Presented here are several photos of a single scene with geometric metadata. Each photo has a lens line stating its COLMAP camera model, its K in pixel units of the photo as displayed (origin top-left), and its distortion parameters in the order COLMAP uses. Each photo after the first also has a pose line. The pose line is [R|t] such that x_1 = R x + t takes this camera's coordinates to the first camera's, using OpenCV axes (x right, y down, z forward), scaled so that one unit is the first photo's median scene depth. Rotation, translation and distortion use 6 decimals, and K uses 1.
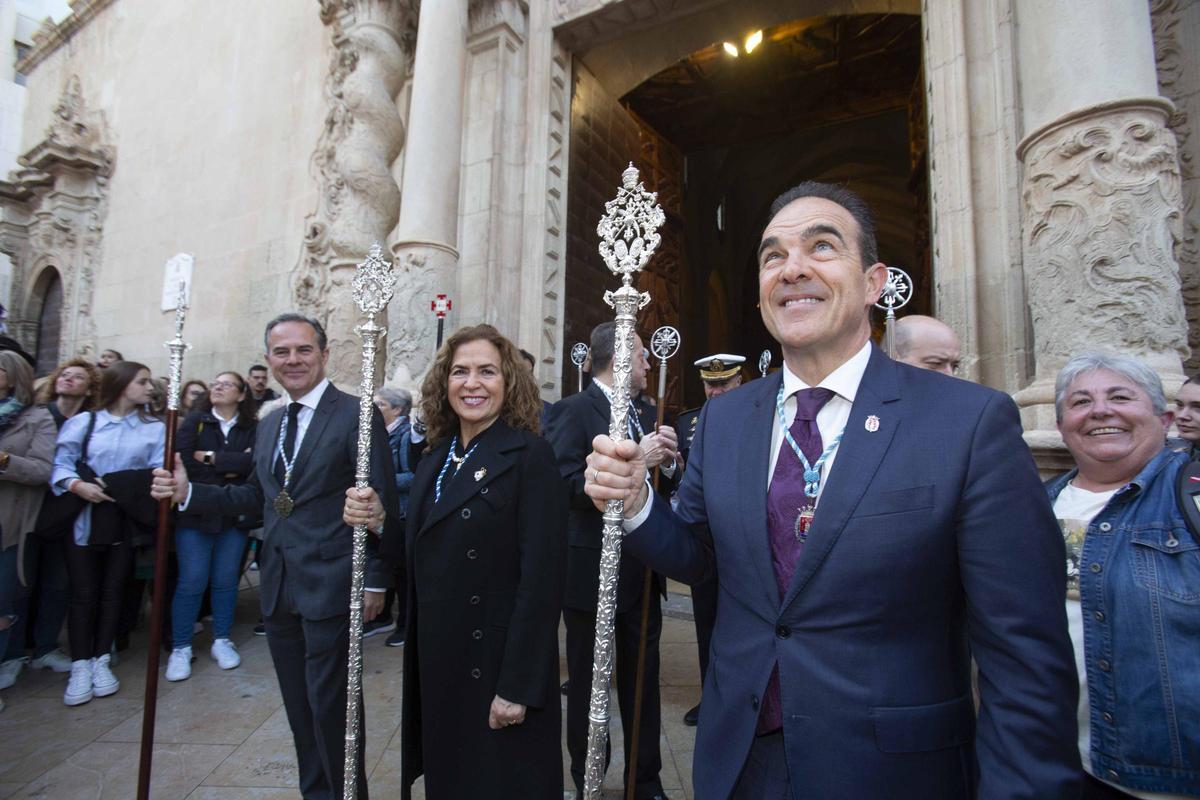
lens RADIAL K [[550.6, 0, 596.2], [0, 550.6, 401.0], [0, 0, 1]] dist [-0.064543, 0.022627]
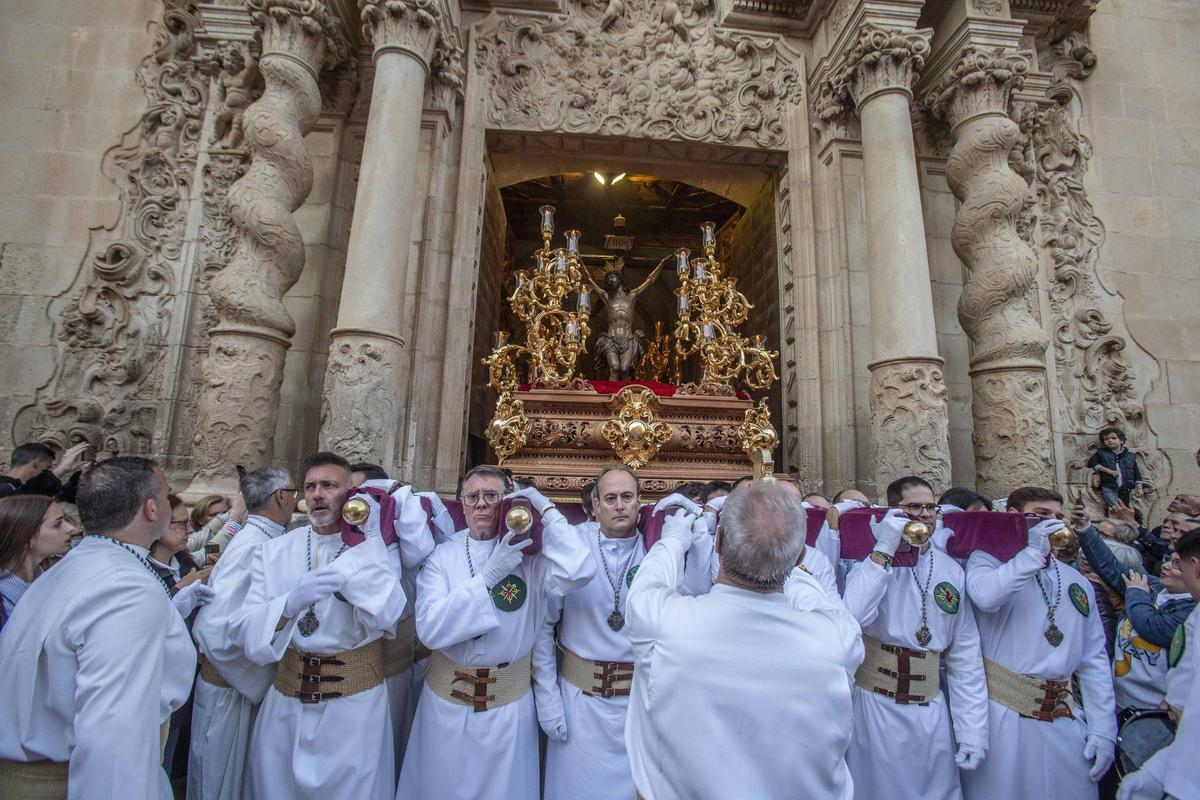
lens RADIAL K [[550.6, 0, 592.0], [0, 550.6, 396.7], [0, 0, 1]] dist [-0.064543, 0.022627]
pose [[0.848363, 0.077052, 0.523777, -0.498554], [-0.044115, 0.996200, -0.075096, -0.133152], [-0.527573, 0.040602, 0.848539, 0.030536]]
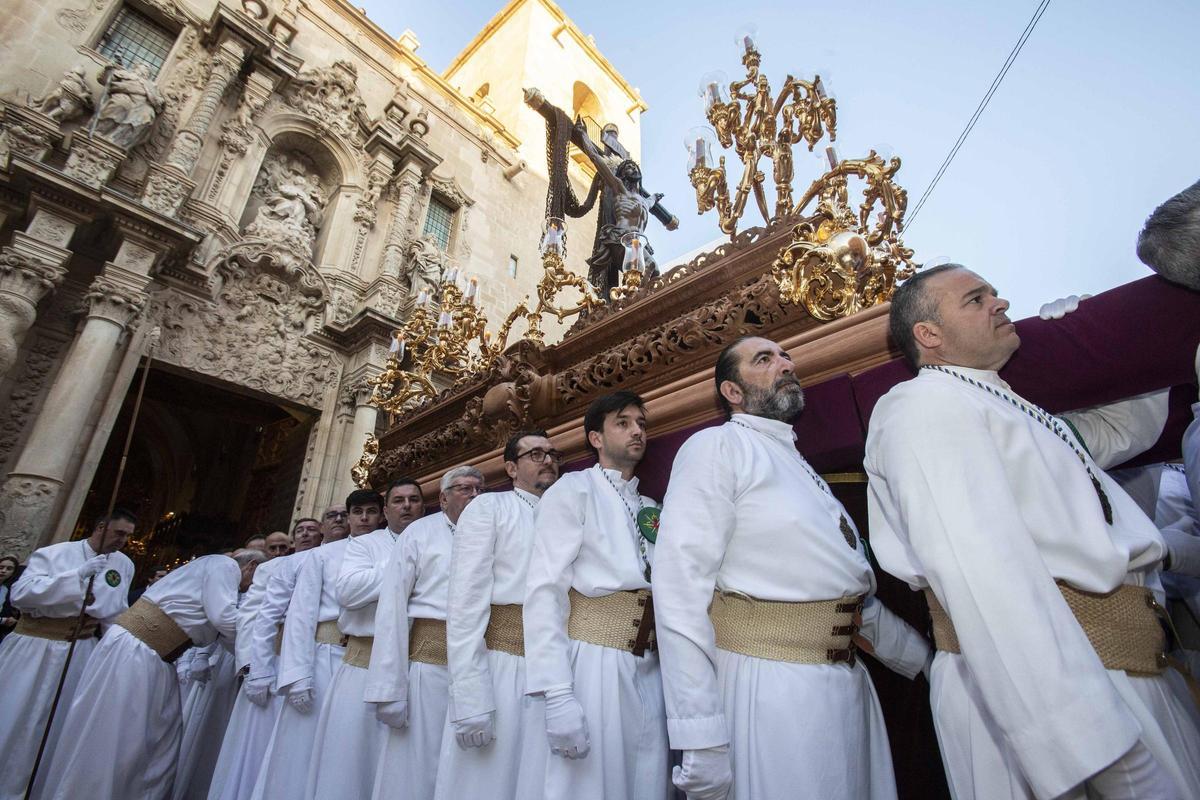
lens RADIAL K [[550.6, 0, 600.2], [0, 550.6, 396.1], [0, 0, 1]] dist [-0.064543, 0.022627]
pose [[0.218094, 0.374765, 0.901103, -1.528637], [-0.067002, 0.926900, -0.369278, -0.044390], [-0.973625, 0.020162, 0.227261, -1.017208]]
